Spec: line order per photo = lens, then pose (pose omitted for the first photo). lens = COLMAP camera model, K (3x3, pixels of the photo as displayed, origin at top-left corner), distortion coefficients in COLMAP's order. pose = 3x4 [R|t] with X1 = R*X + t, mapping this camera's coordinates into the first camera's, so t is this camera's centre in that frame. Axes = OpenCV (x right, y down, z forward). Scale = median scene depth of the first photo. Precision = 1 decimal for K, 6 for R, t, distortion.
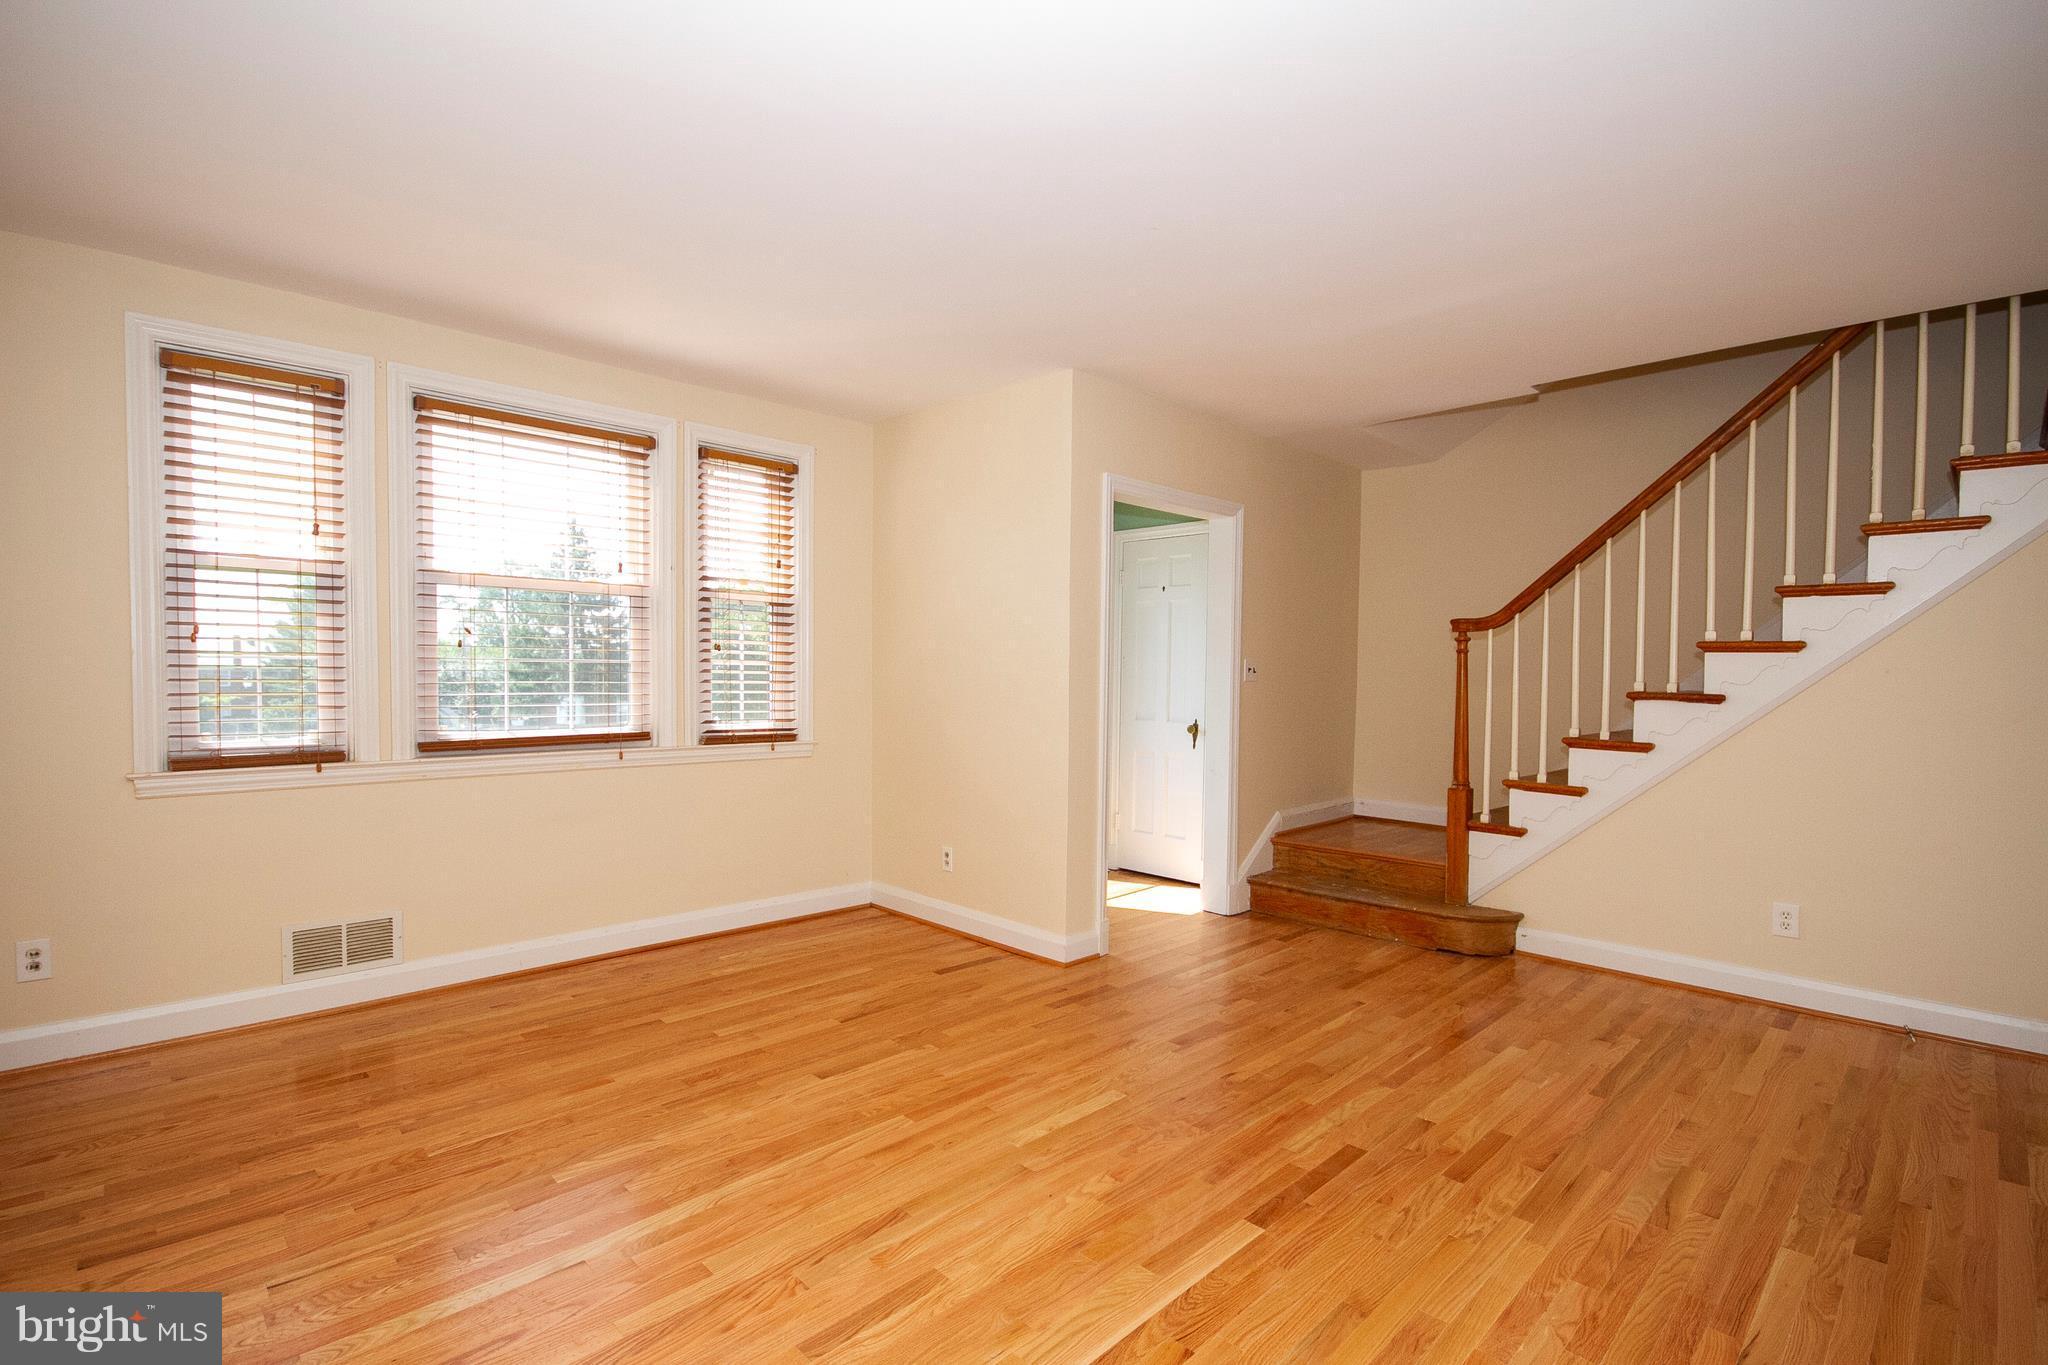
lens RADIAL K [[966.0, 0, 1061.1], [0, 966.0, 706.2], [0, 0, 1]] dist [-0.008469, -0.000003]
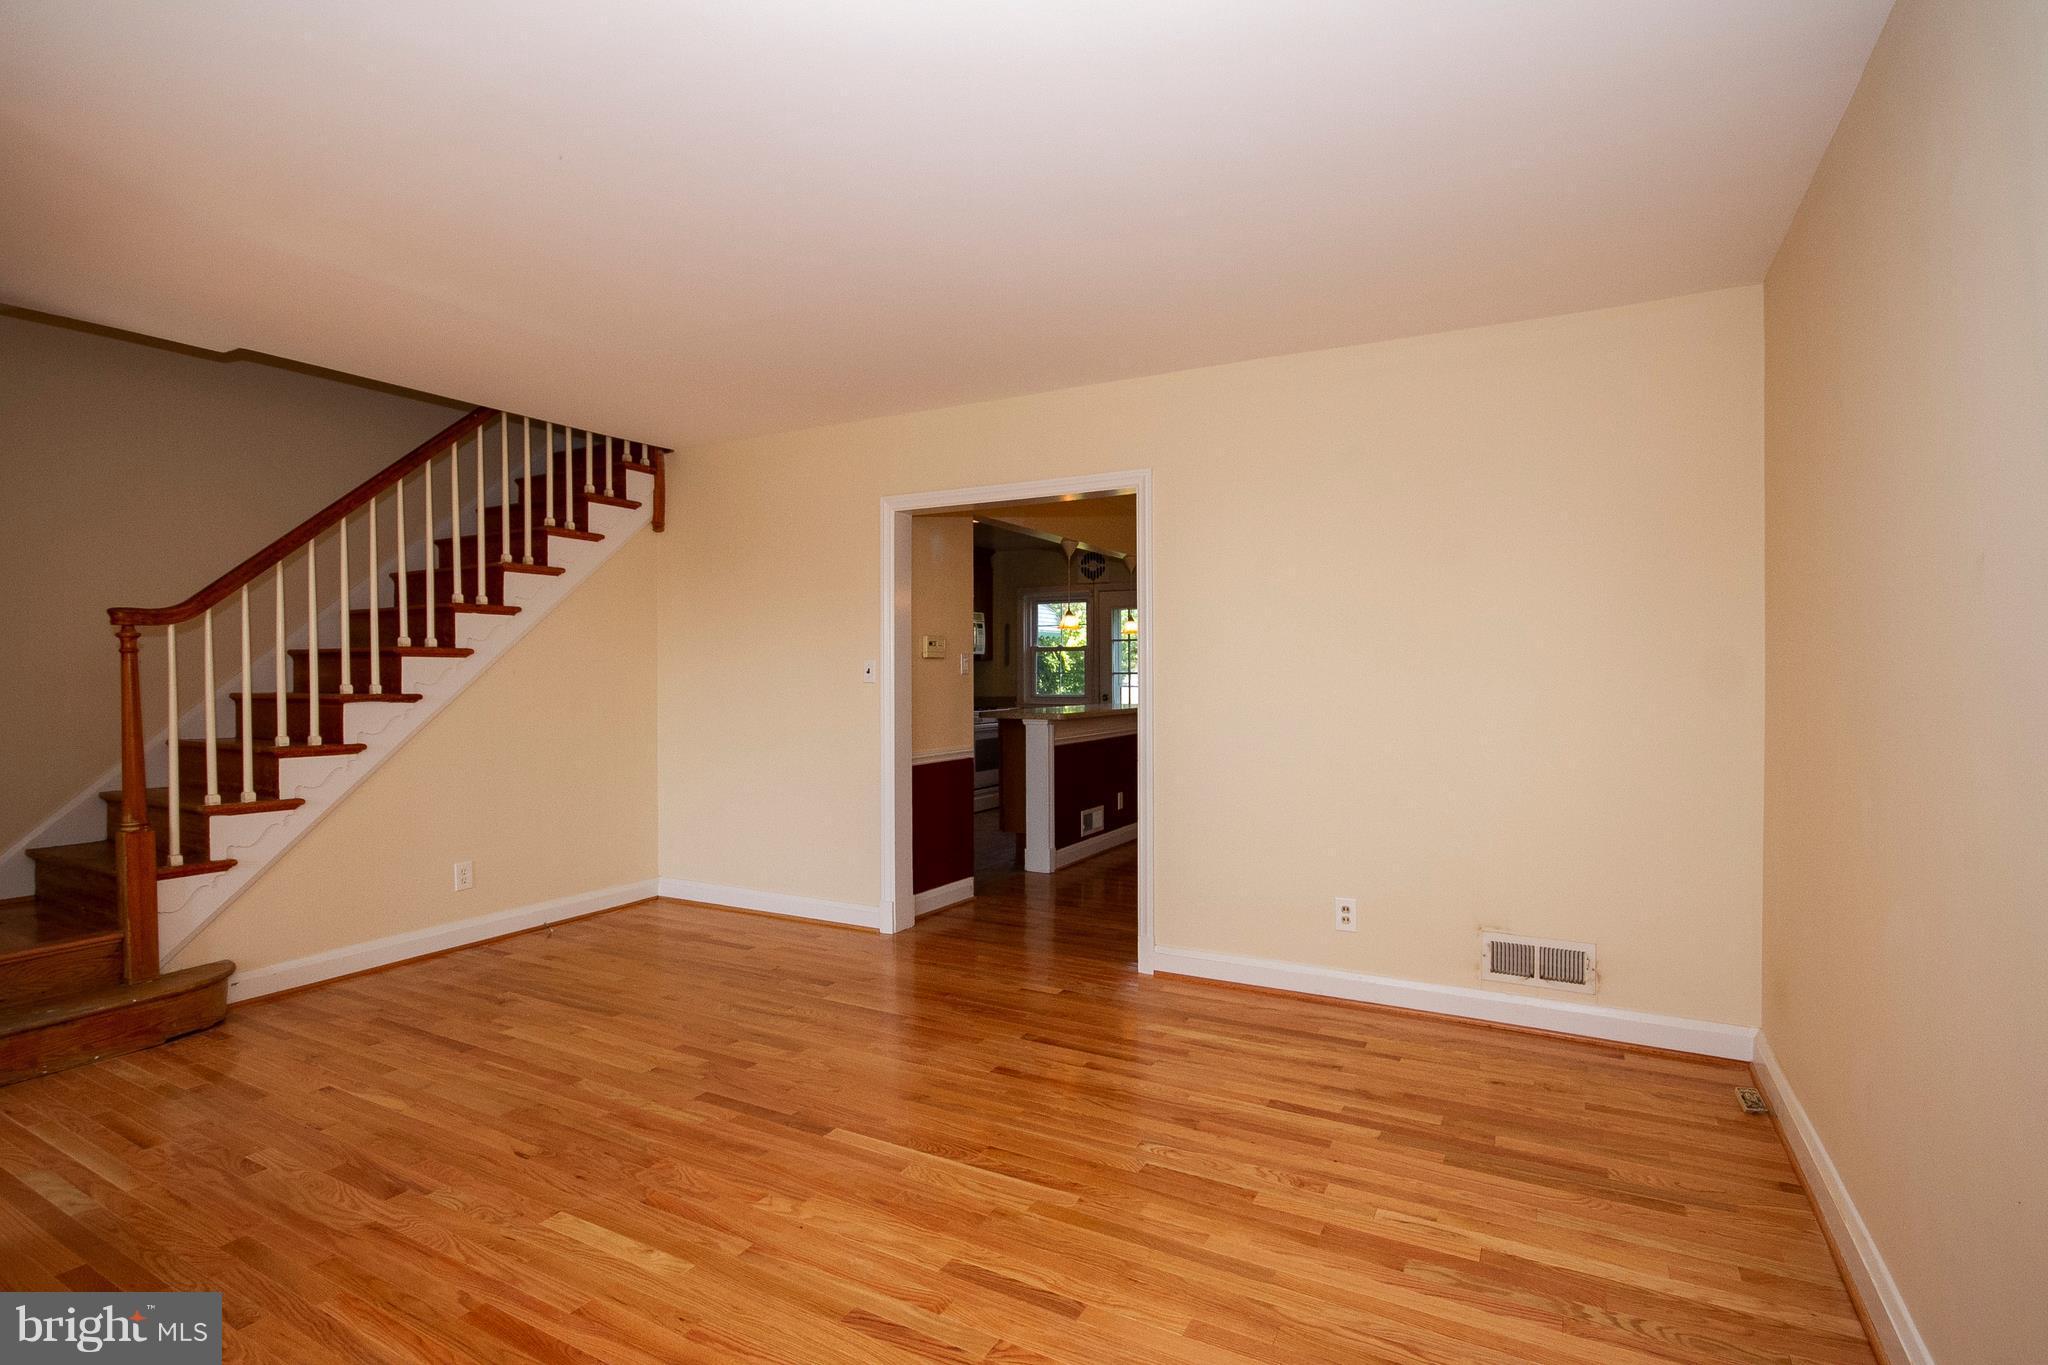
lens RADIAL K [[966.0, 0, 1028.5], [0, 966.0, 680.1], [0, 0, 1]] dist [-0.008469, -0.000003]
pose [[-0.276631, -0.020286, 0.960762, -0.625027], [0.033027, 0.998986, 0.030603, -0.040901], [-0.960408, 0.040197, -0.275680, 0.643860]]
